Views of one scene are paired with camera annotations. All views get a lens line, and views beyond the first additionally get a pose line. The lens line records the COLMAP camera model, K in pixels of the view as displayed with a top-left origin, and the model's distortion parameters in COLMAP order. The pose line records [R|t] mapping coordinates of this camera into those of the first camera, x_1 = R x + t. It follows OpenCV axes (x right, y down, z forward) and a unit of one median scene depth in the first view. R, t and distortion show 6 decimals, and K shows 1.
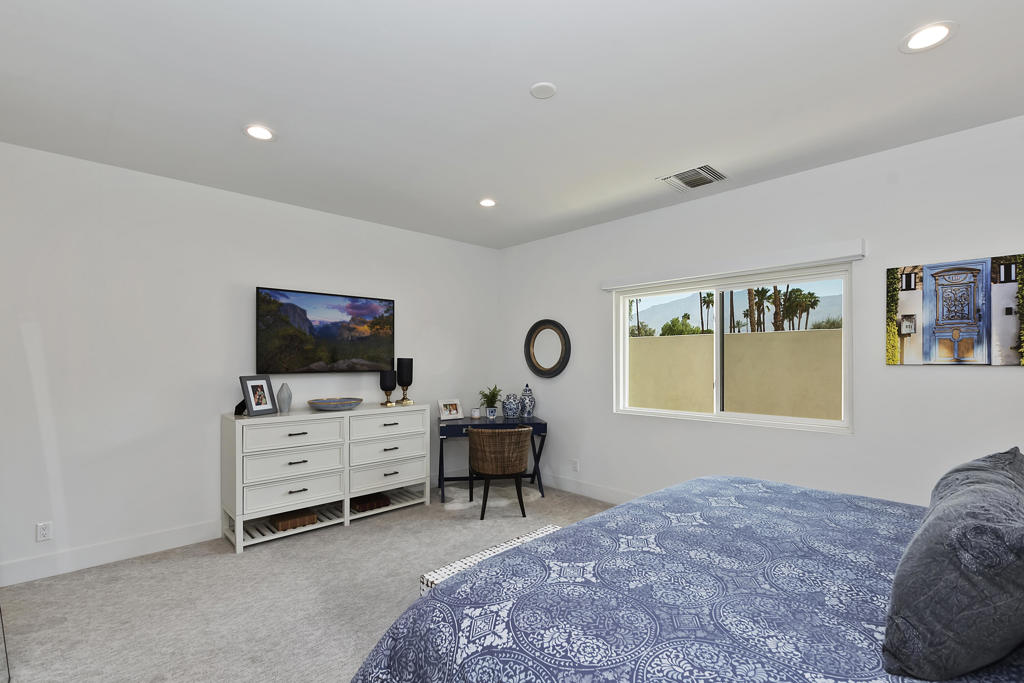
lens RADIAL K [[471.0, 0, 507.8], [0, 471.0, 376.5], [0, 0, 1]] dist [0.025575, -0.000430]
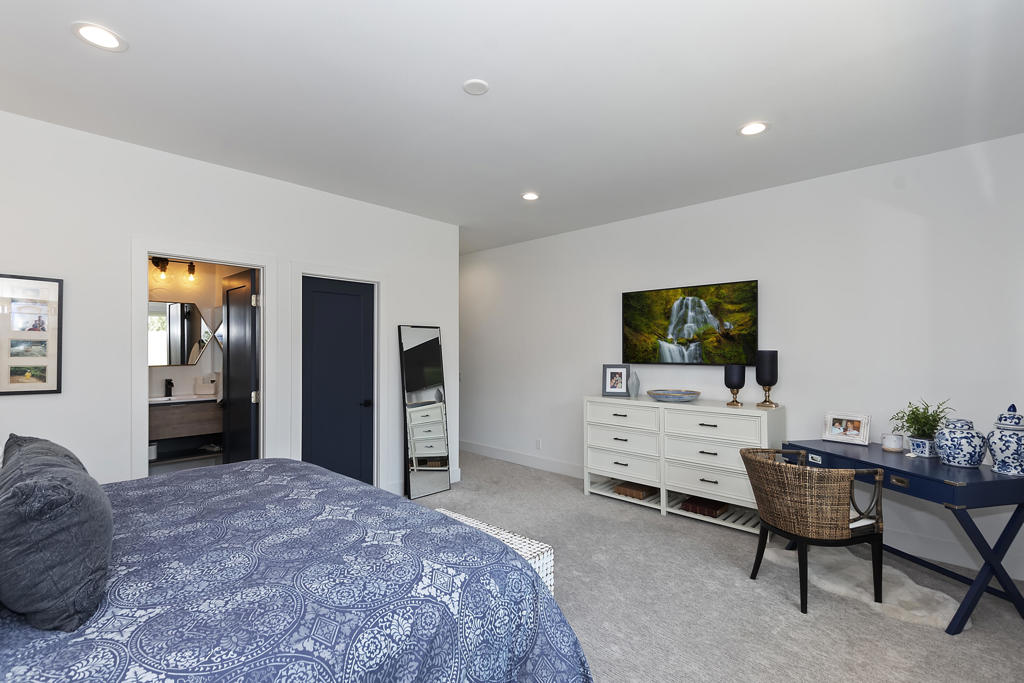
lens RADIAL K [[473.2, 0, 512.0], [0, 473.2, 341.5], [0, 0, 1]] dist [0.014093, 0.000112]
pose [[0.036842, -0.019237, -0.999136, 0.792980], [-0.036781, 0.999111, -0.020592, -0.029707], [0.998644, 0.037508, 0.036102, 0.744821]]
